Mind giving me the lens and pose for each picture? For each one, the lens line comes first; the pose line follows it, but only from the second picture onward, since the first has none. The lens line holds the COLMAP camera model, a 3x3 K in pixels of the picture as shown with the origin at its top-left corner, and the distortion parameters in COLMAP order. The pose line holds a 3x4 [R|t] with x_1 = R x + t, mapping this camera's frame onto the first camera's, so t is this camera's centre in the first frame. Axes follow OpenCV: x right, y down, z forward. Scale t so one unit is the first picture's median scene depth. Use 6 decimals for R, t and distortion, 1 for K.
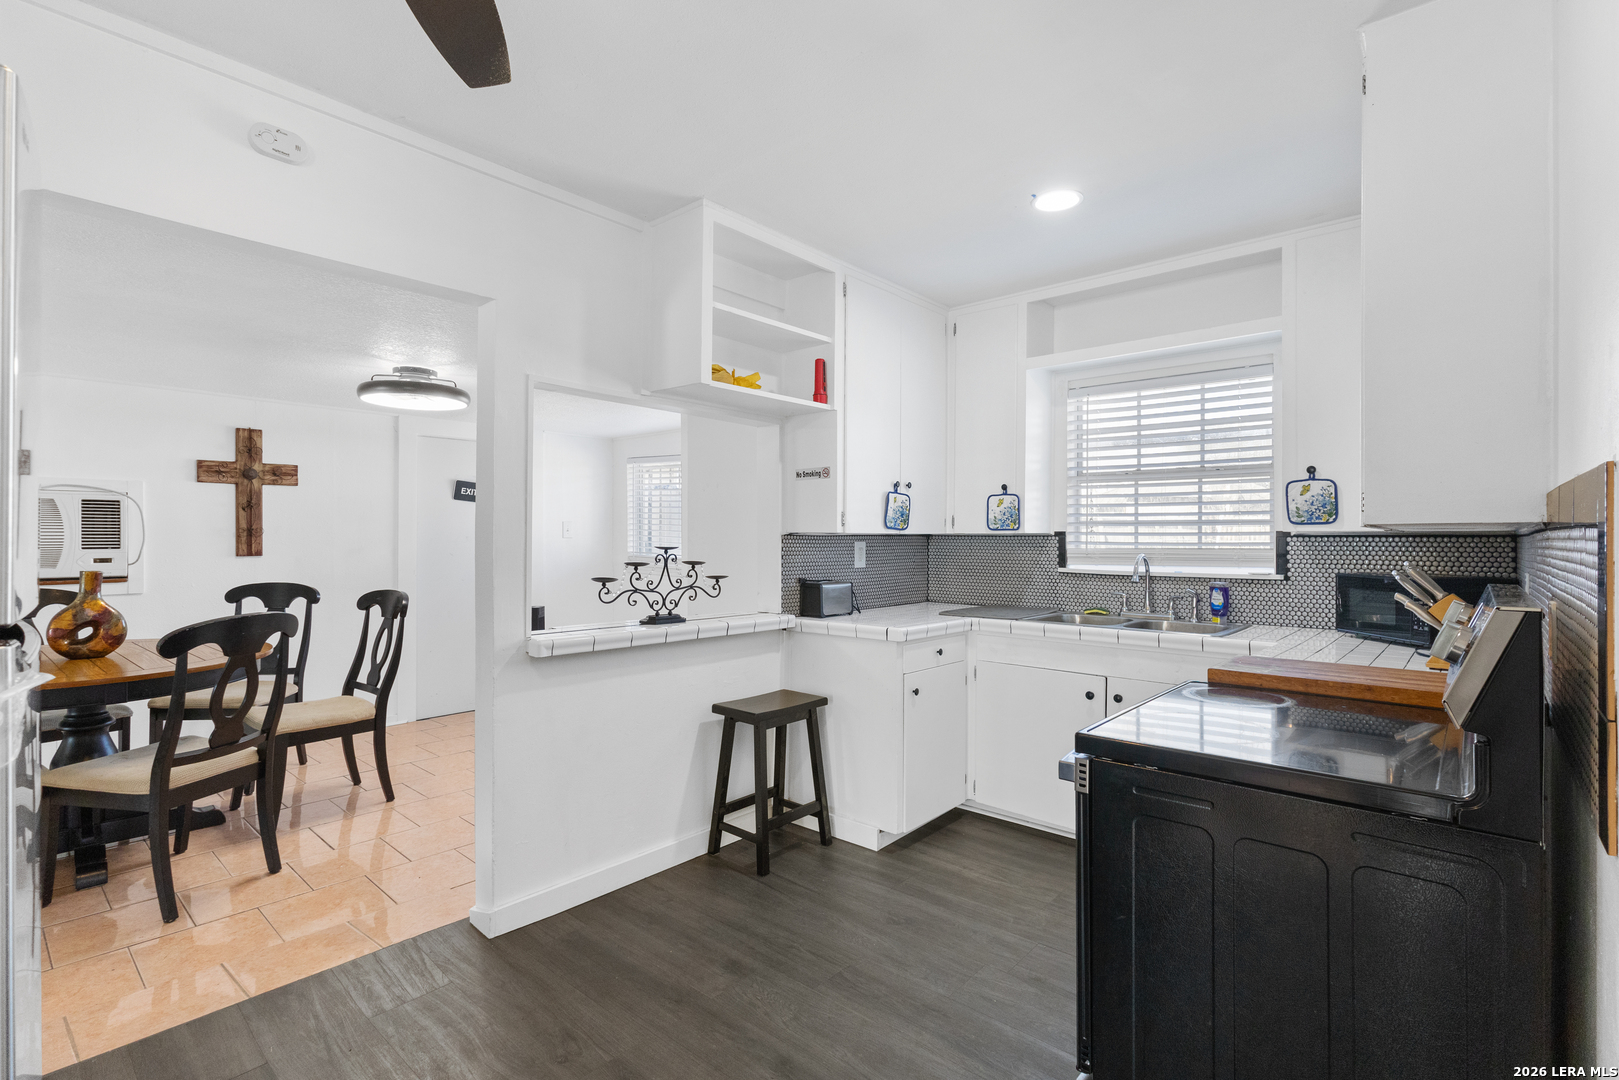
lens RADIAL K [[758.4, 0, 809.5], [0, 758.4, 540.0], [0, 0, 1]] dist [0.002257, 0.000214]
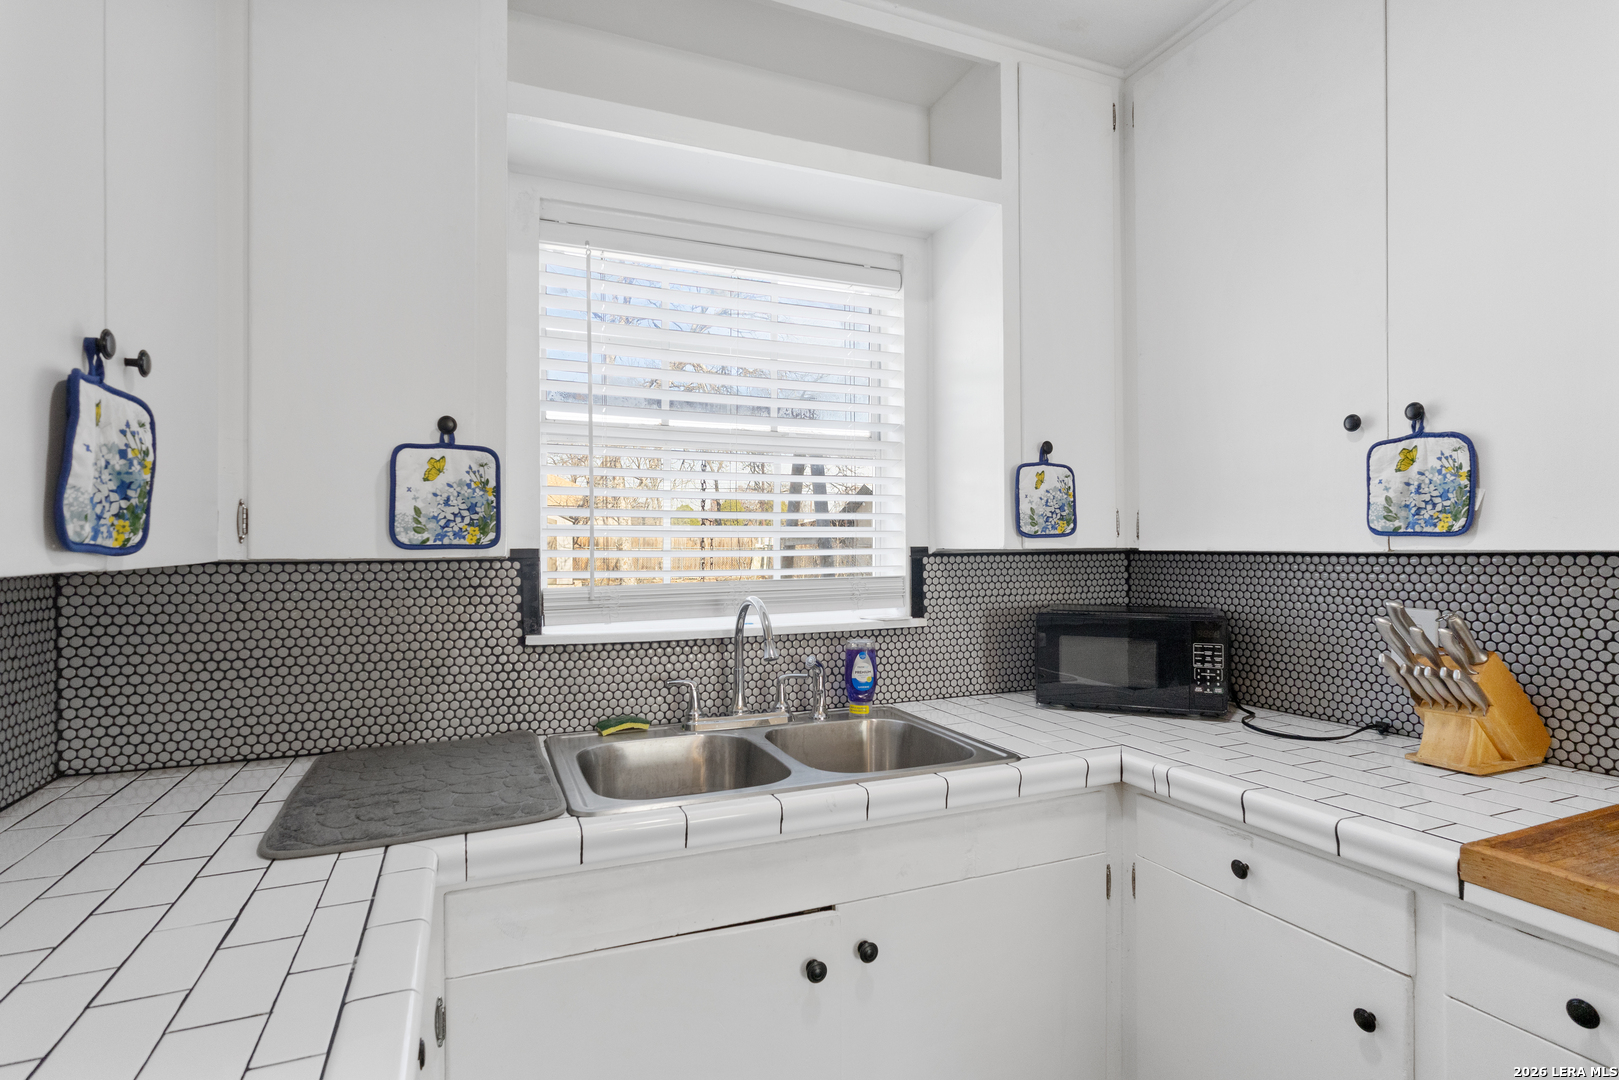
lens RADIAL K [[806.9, 0, 809.5], [0, 806.9, 540.0], [0, 0, 1]] dist [0.000758, 0.000114]
pose [[0.443089, -0.000988, 0.896477, -0.003197], [0.008481, 0.999959, -0.003090, -0.015853], [-0.896437, 0.008972, 0.443080, 0.774563]]
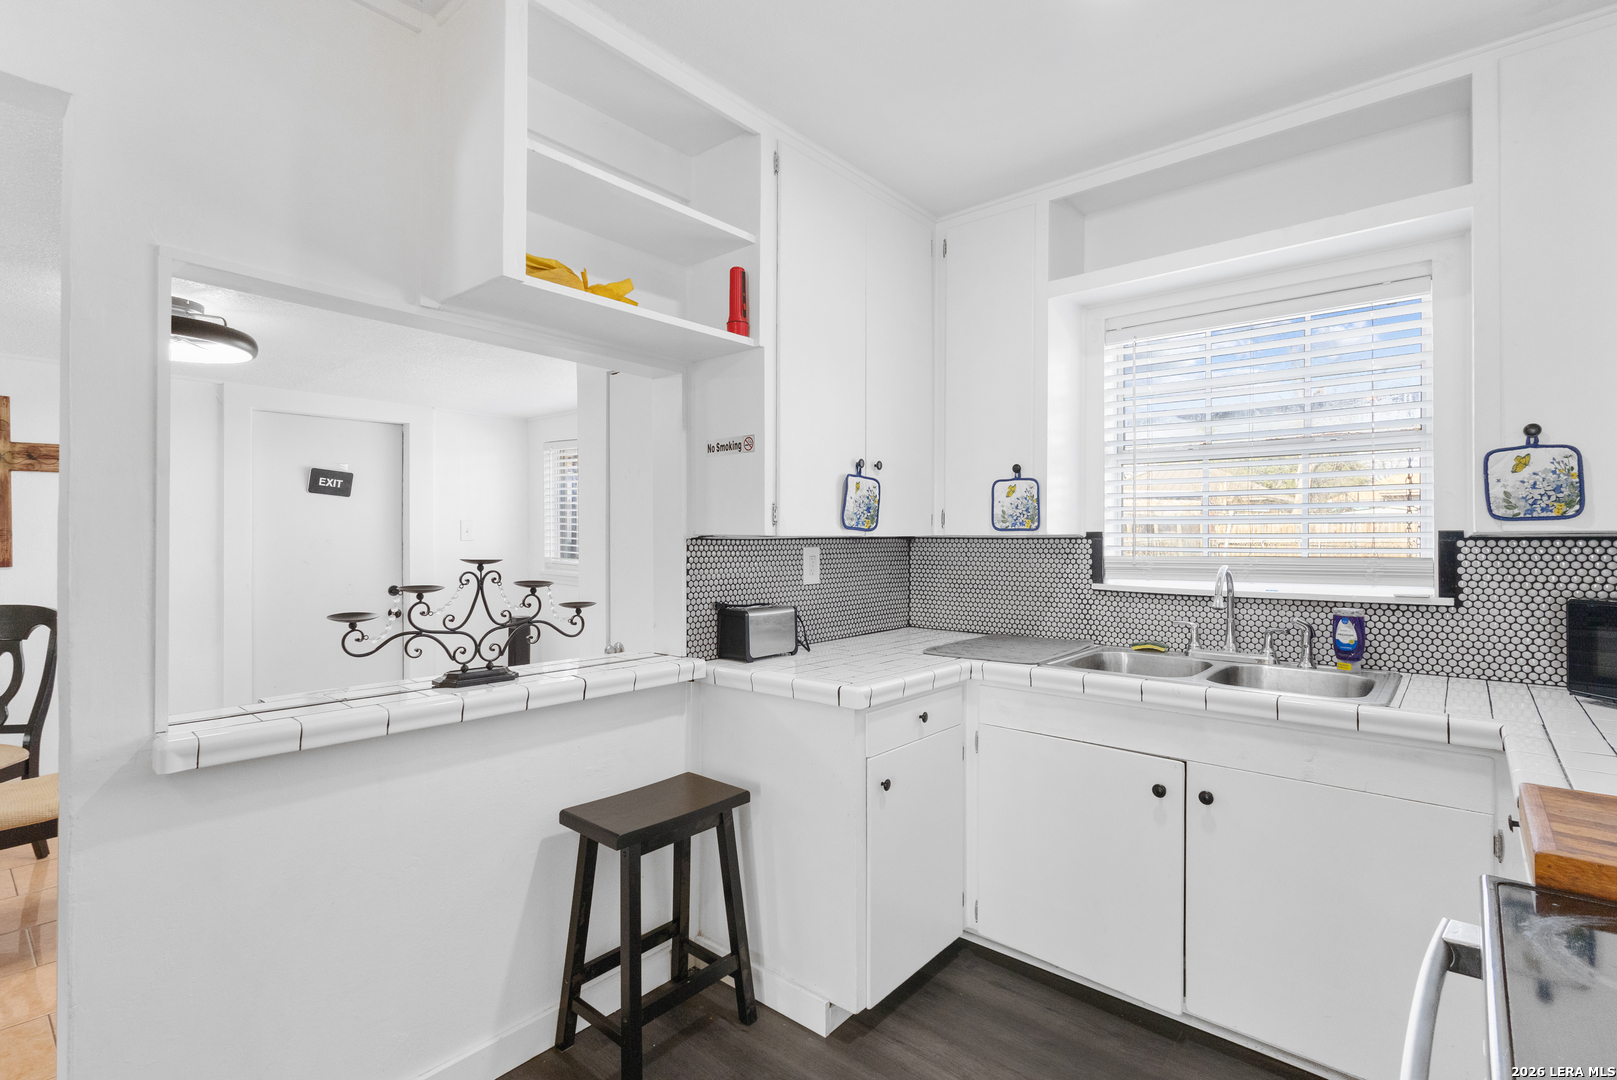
lens RADIAL K [[757.5, 0, 808.5], [0, 757.5, 540.0], [0, 0, 1]] dist [0.002257, 0.000214]
pose [[0.999934, -0.003136, 0.011017, 0.066333], [0.003125, 0.999995, 0.001055, -0.006158], [-0.011021, -0.001020, 0.999939, 0.350446]]
